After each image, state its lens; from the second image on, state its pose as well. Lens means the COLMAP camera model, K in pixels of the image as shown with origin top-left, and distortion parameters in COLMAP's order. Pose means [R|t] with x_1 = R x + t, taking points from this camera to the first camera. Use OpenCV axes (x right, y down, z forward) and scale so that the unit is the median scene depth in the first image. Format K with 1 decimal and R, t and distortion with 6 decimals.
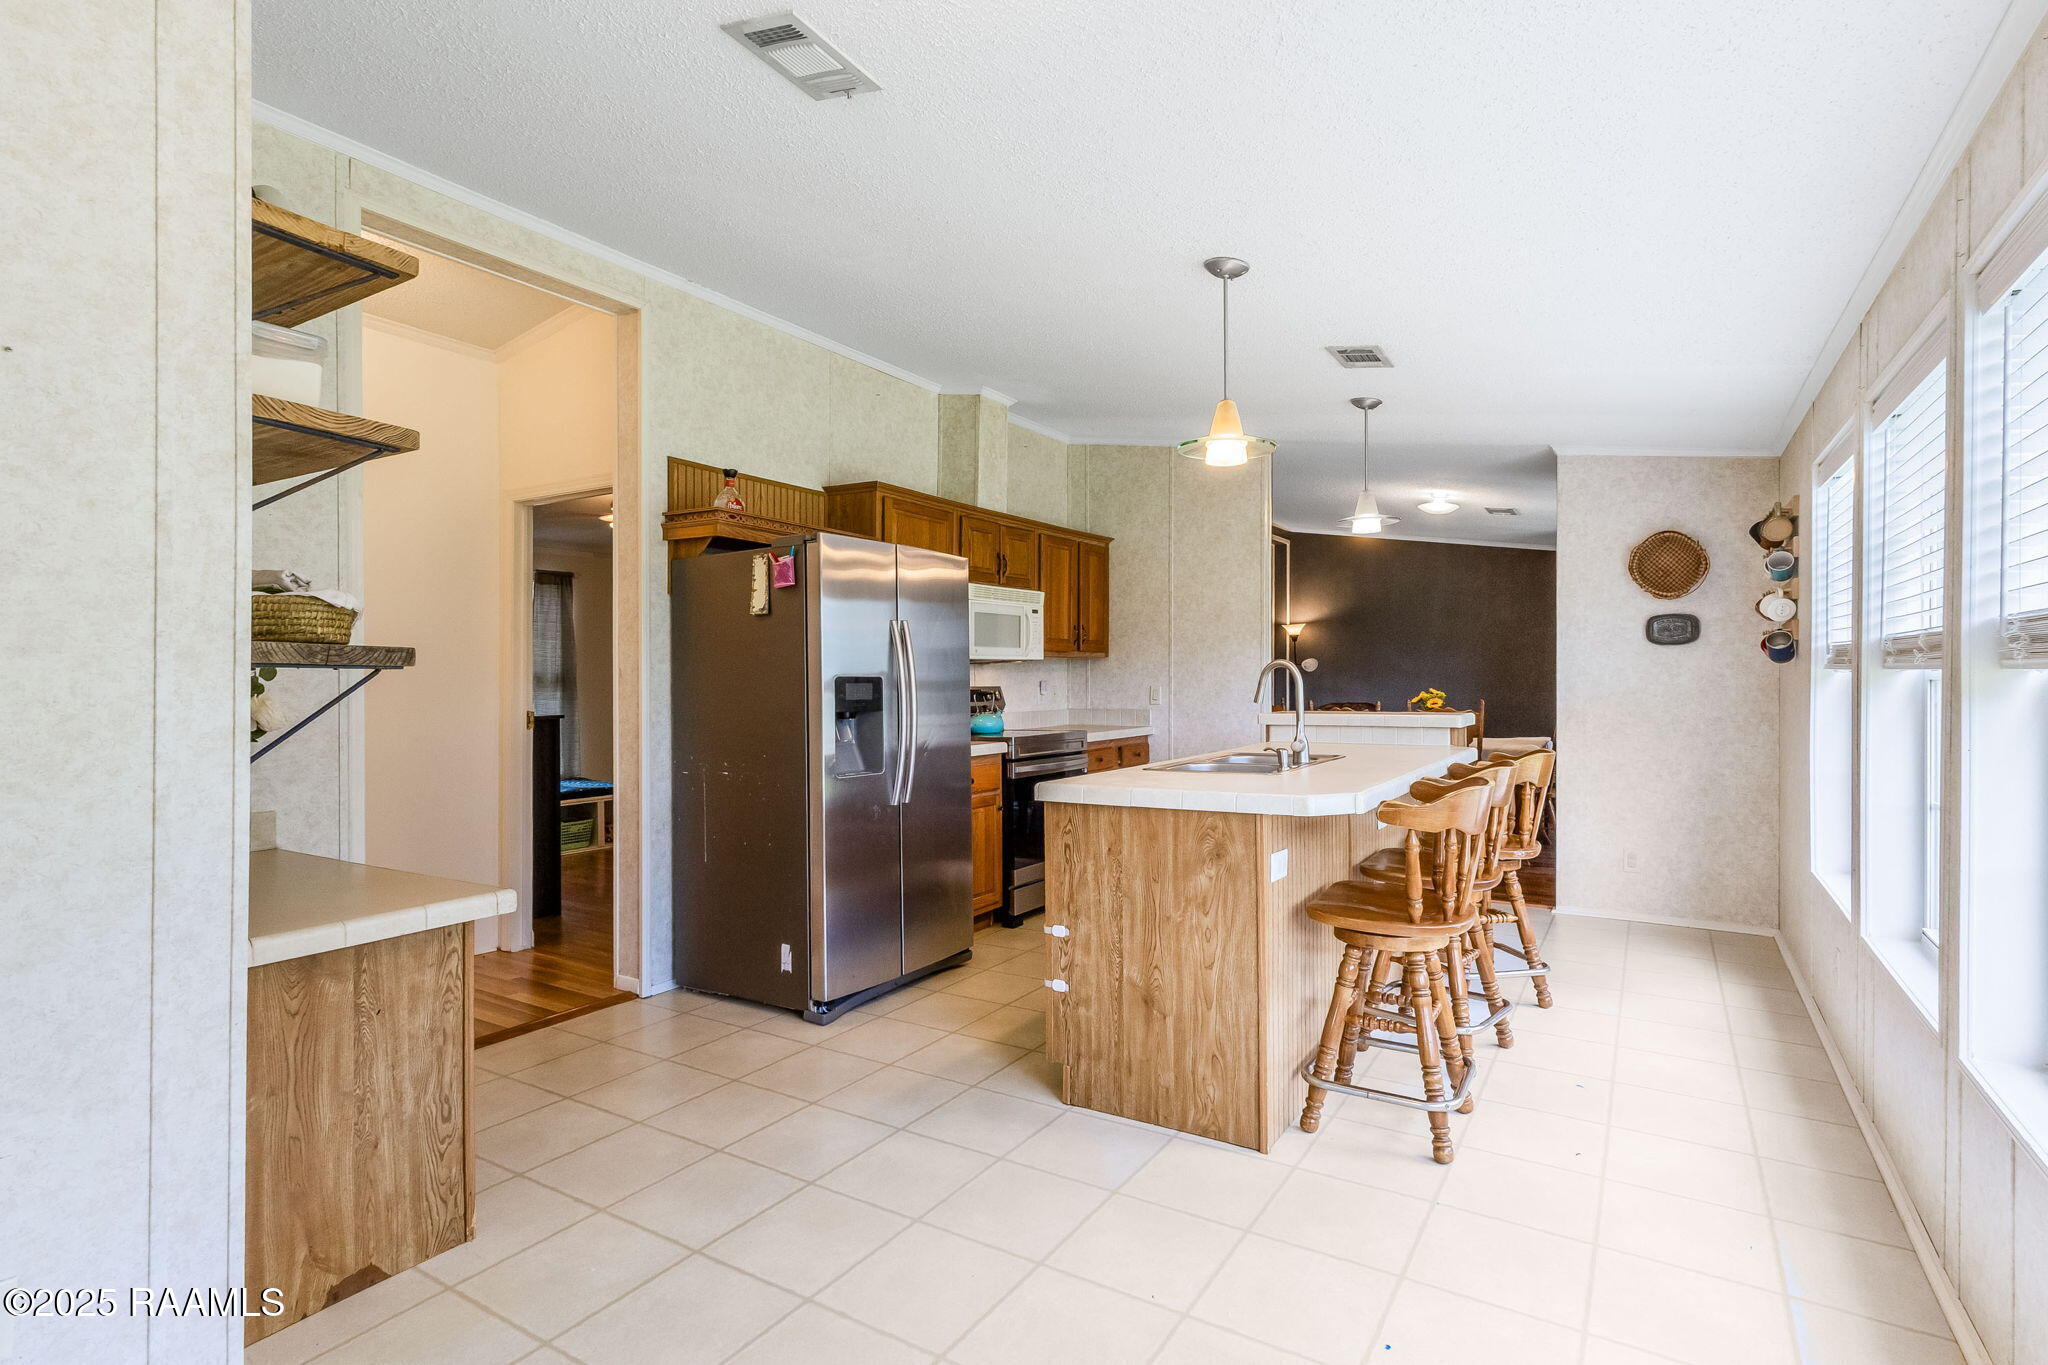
lens RADIAL K [[969.1, 0, 1022.9], [0, 969.1, 670.4], [0, 0, 1]] dist [-0.002543, -0.000400]
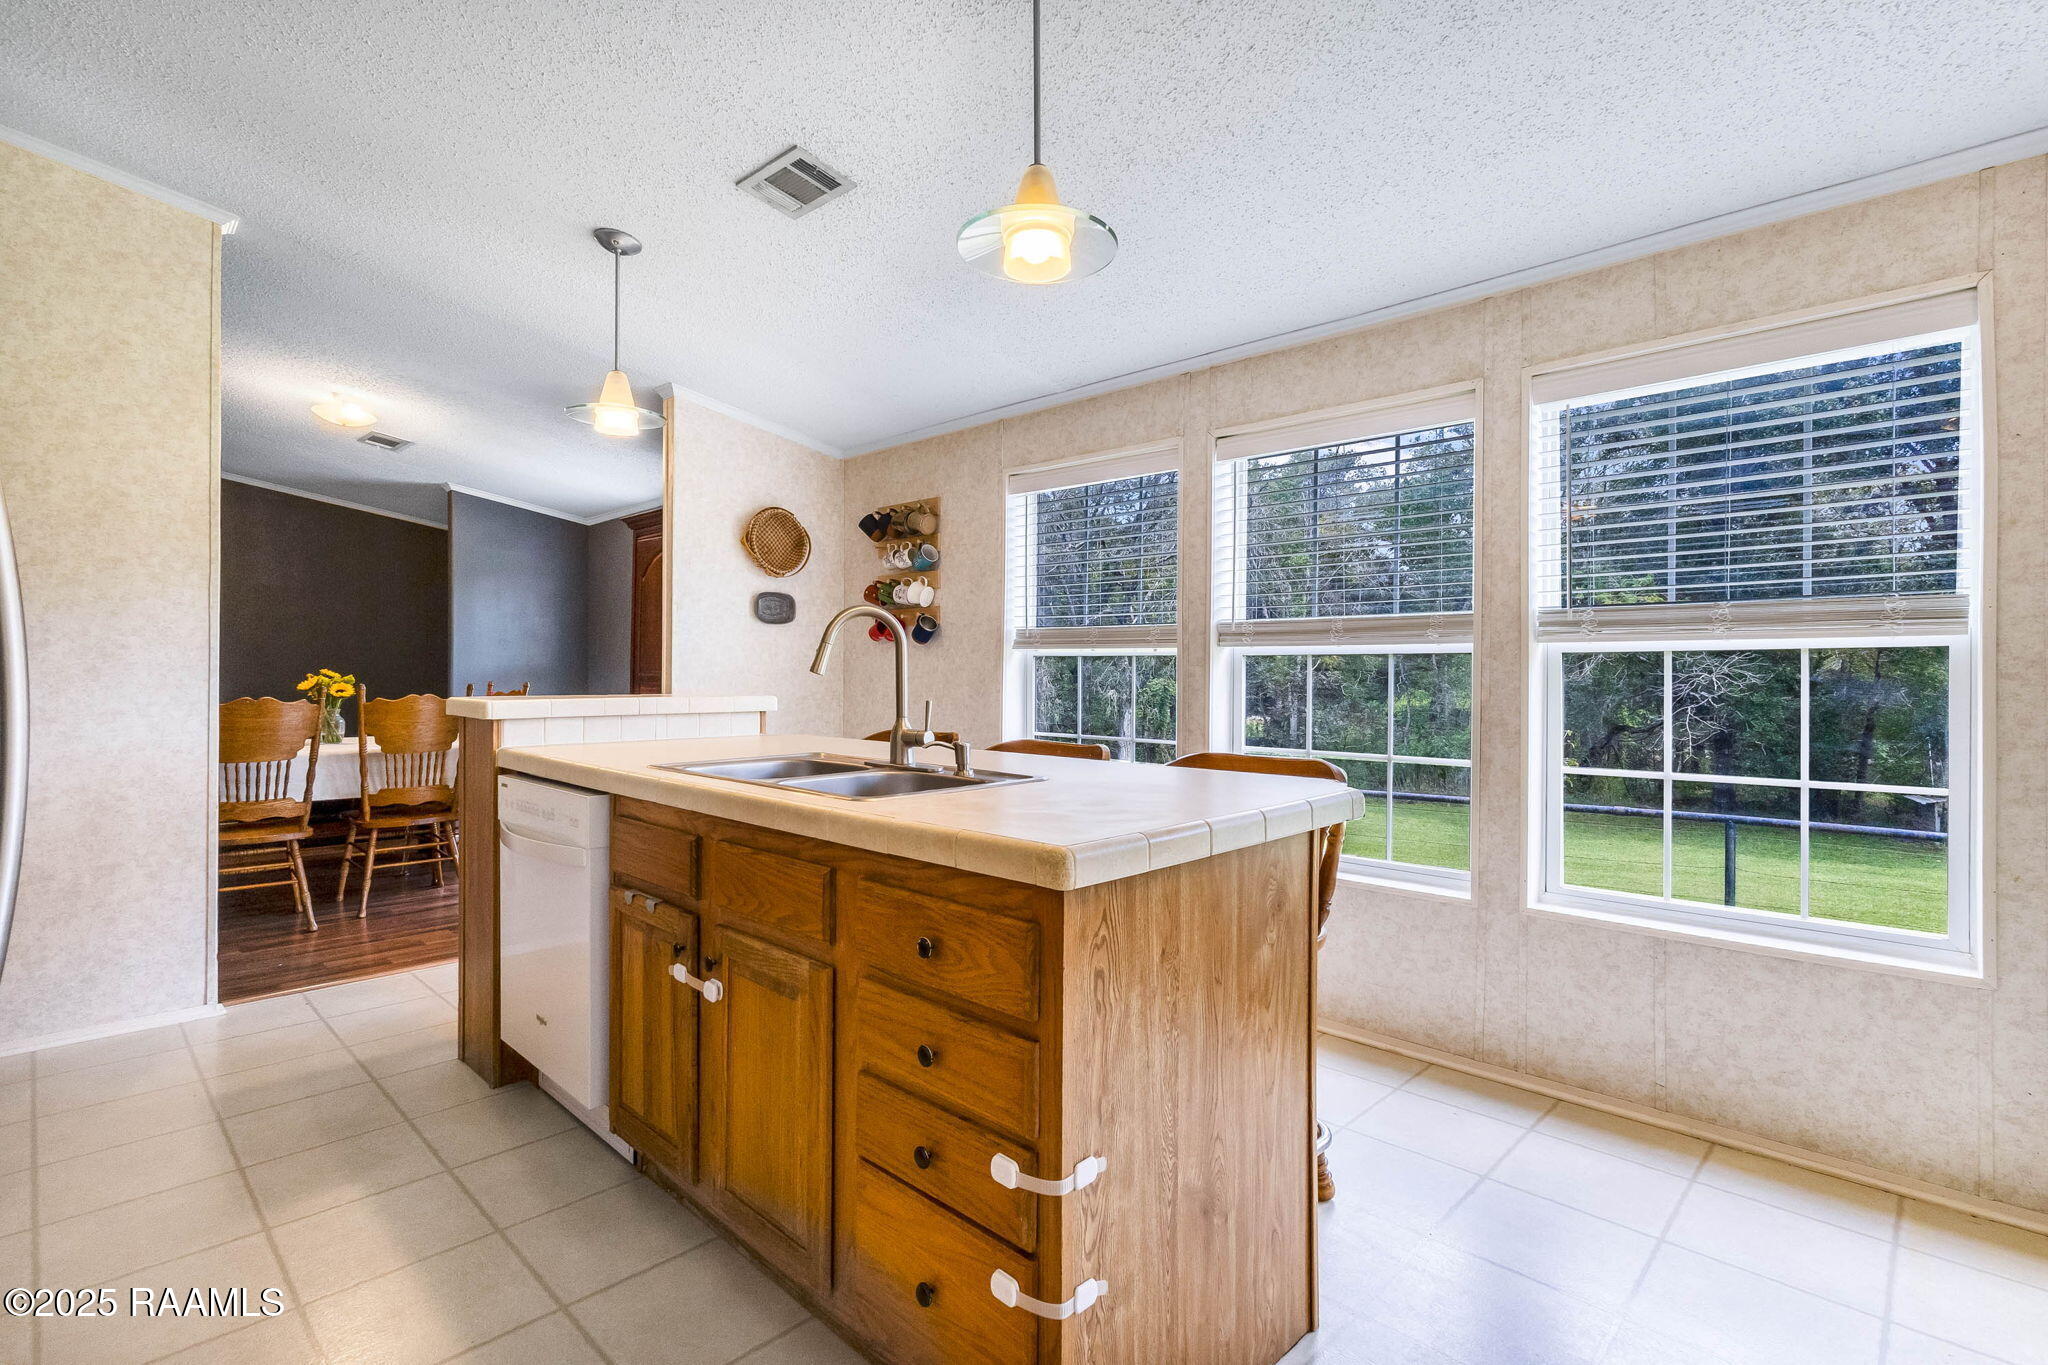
lens RADIAL K [[969.1, 0, 1022.9], [0, 969.1, 670.4], [0, 0, 1]] dist [-0.002543, -0.000400]
pose [[0.221369, 0.009040, 0.975148, -0.418447], [-0.011581, 0.999911, -0.006640, 0.043520], [-0.975121, -0.009823, 0.221454, 0.966315]]
